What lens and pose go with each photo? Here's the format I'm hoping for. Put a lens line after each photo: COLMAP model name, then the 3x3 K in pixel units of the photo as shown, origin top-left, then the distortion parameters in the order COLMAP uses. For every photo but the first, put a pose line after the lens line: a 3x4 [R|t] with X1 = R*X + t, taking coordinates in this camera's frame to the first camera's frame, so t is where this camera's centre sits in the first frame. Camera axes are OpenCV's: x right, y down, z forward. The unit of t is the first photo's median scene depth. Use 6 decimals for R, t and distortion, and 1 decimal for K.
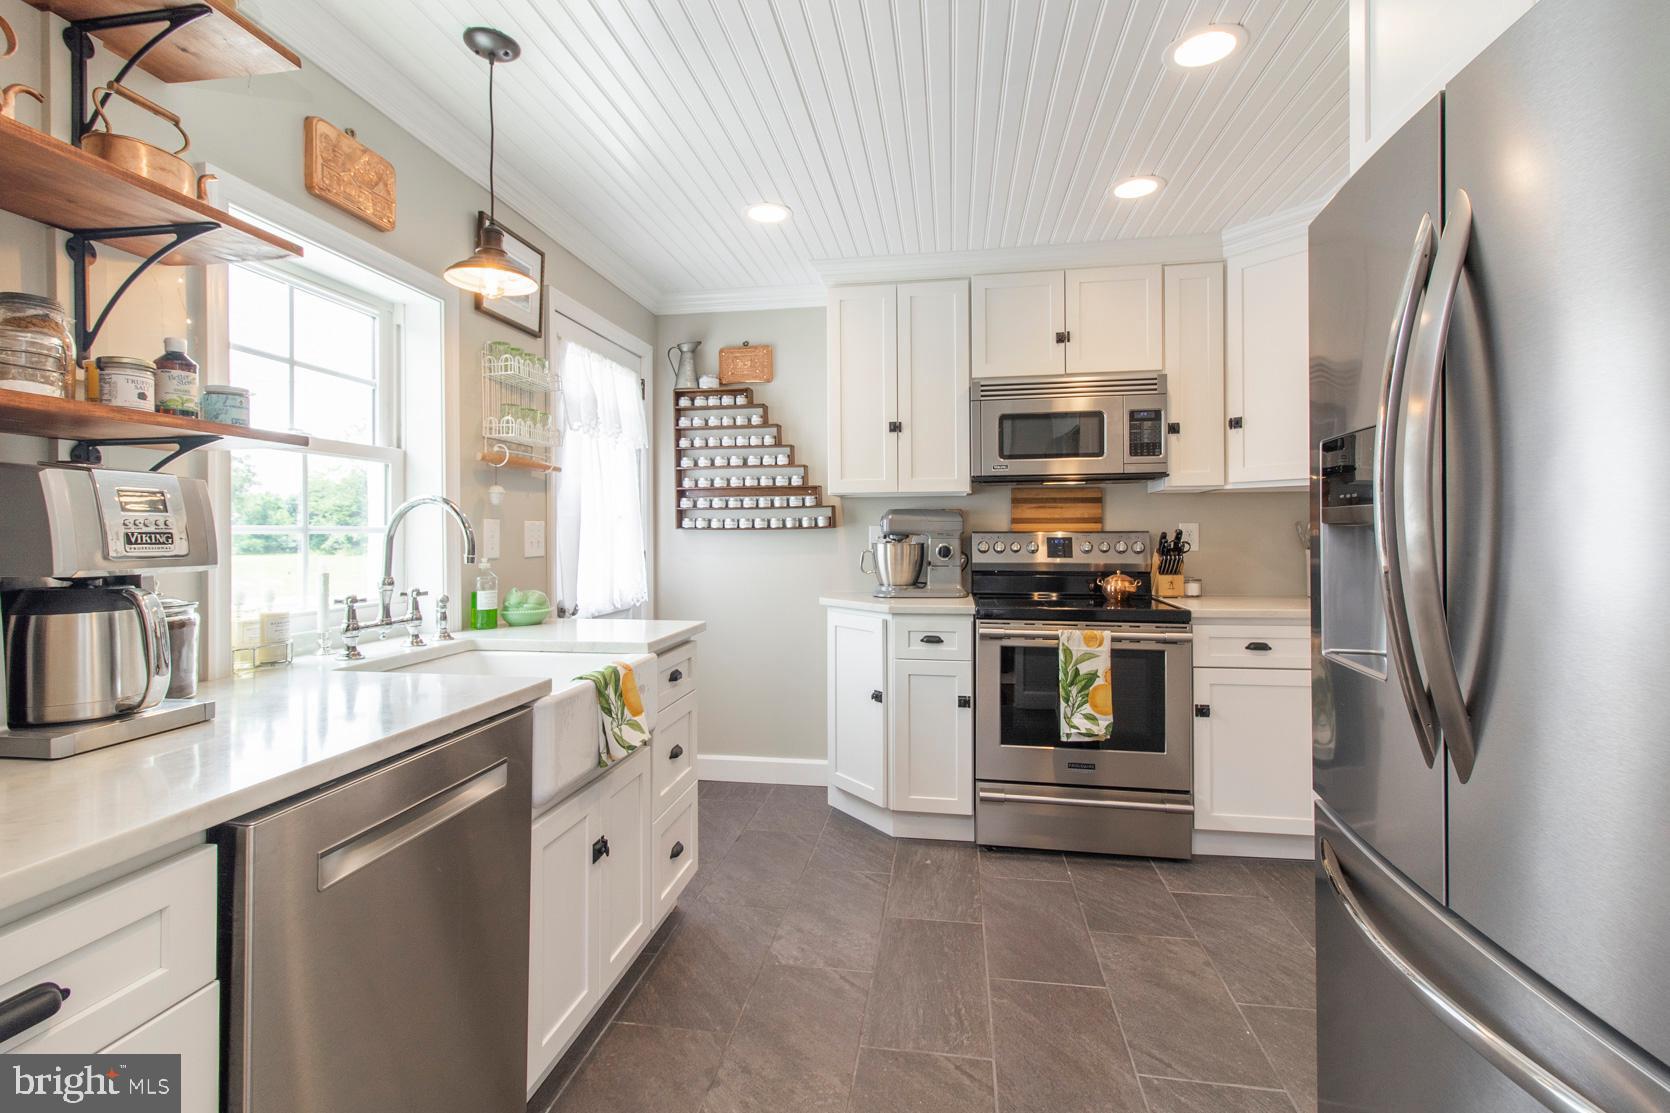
lens RADIAL K [[769.1, 0, 831.3], [0, 769.1, 541.3], [0, 0, 1]] dist [0.002308, 0.001023]
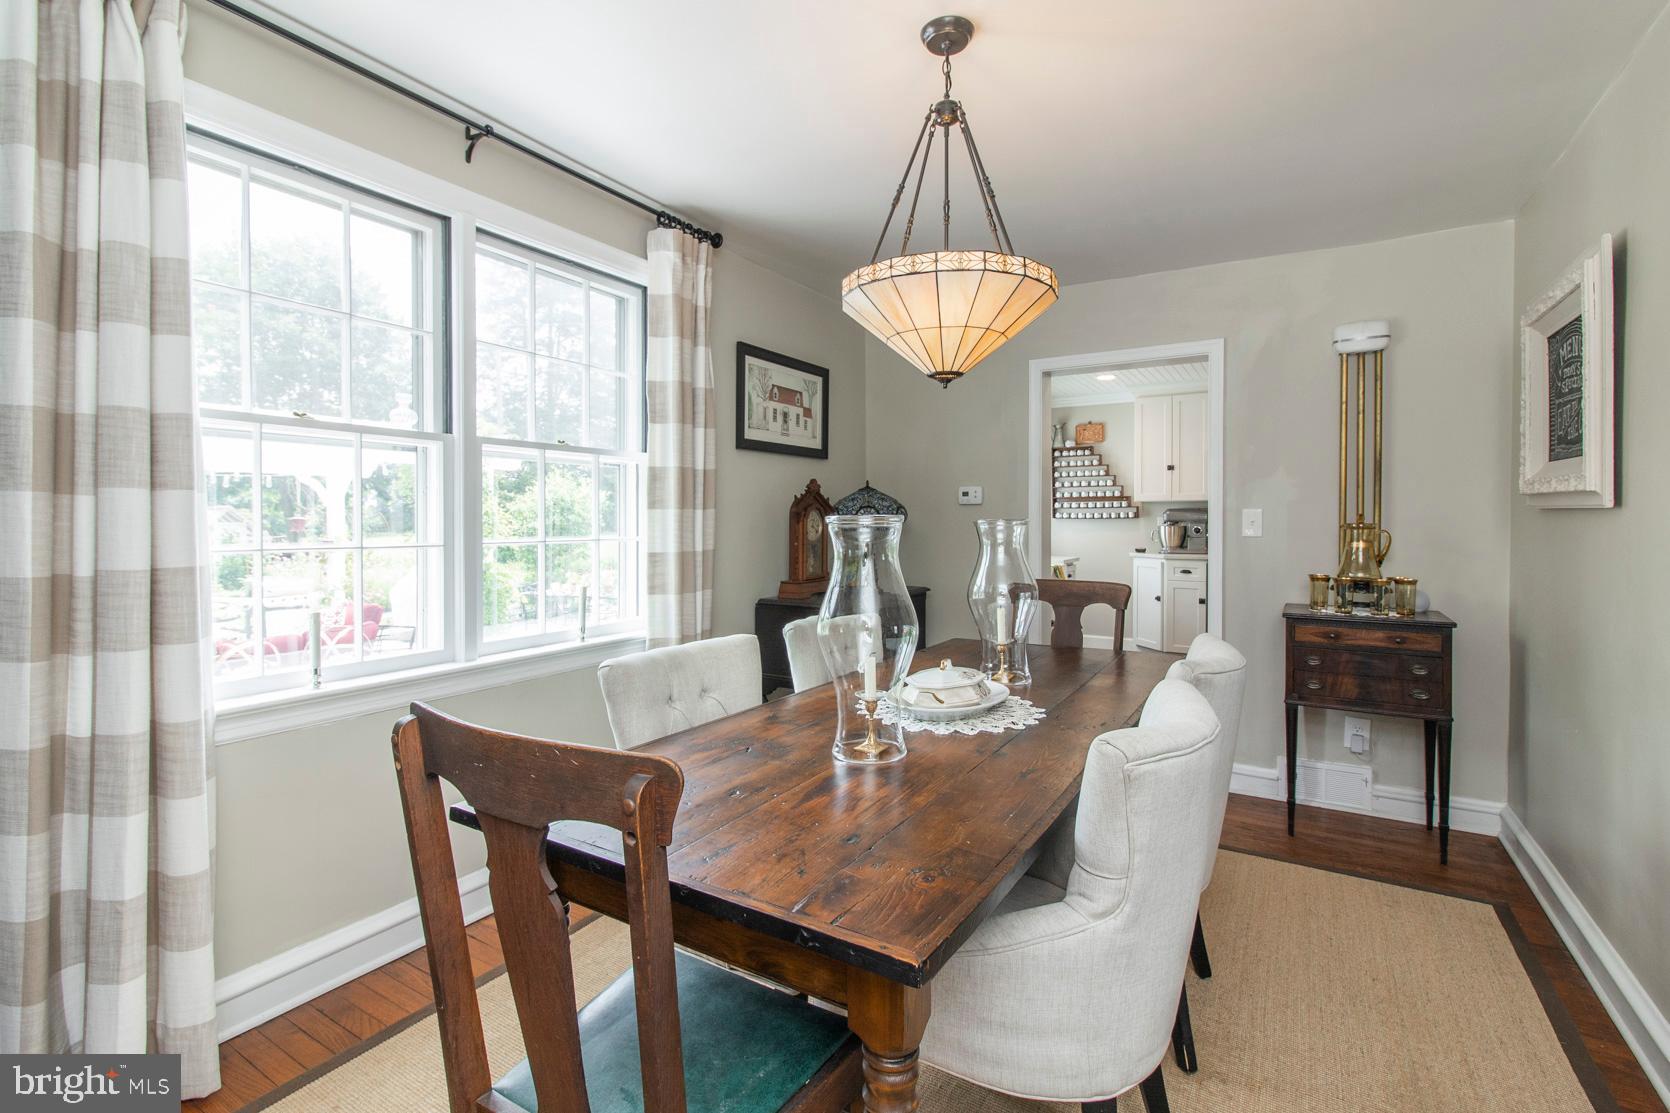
lens RADIAL K [[769.1, 0, 846.3], [0, 769.1, 527.9], [0, 0, 1]] dist [0.002308, 0.001023]
pose [[0.931353, 0.005830, -0.364071, 0.024646], [-0.004533, 0.999980, 0.004416, 0.001865], [0.364089, -0.002463, 0.931361, -1.039100]]
